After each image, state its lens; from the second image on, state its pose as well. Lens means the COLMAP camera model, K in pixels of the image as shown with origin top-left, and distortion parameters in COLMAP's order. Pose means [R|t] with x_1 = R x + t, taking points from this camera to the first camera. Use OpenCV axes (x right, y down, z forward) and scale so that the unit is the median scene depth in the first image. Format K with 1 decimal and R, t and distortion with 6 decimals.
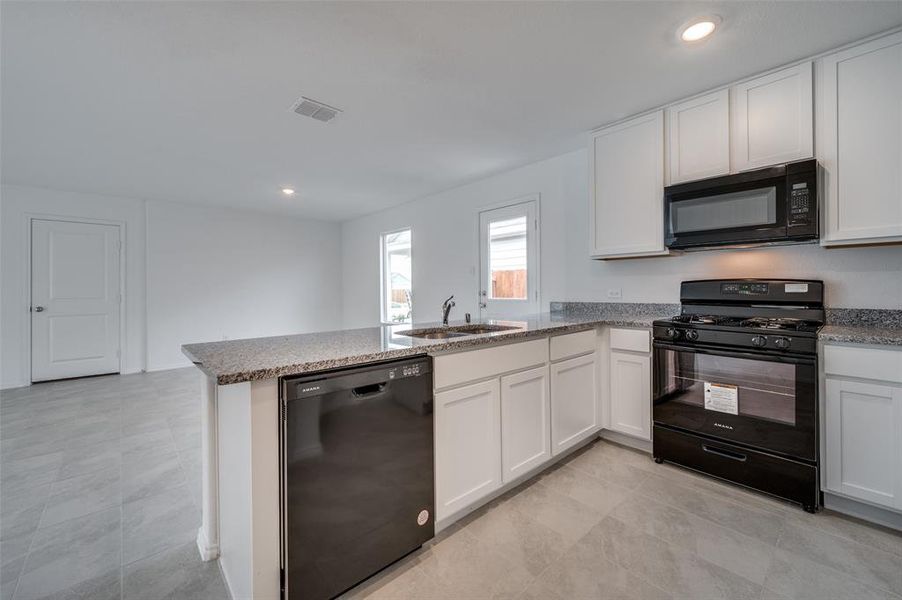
lens RADIAL K [[366.9, 0, 449.4], [0, 366.9, 289.1], [0, 0, 1]] dist [-0.002437, -0.000659]
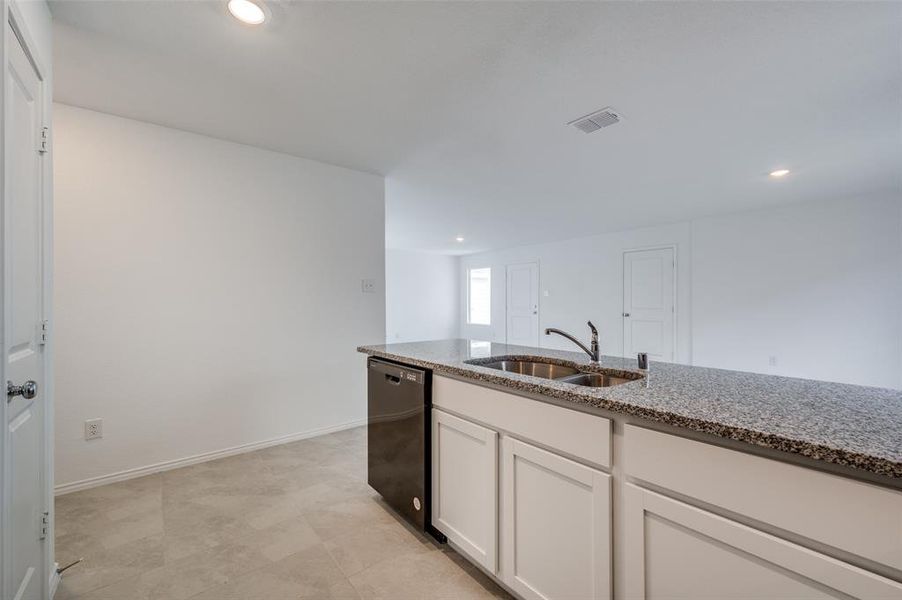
lens RADIAL K [[366.9, 0, 446.1], [0, 366.9, 300.6], [0, 0, 1]] dist [-0.002437, -0.000659]
pose [[-0.048845, 0.007896, -0.998775, 0.956438], [0.001547, 0.999968, 0.007830, -0.037161], [0.998805, -0.001163, -0.048856, 1.004041]]
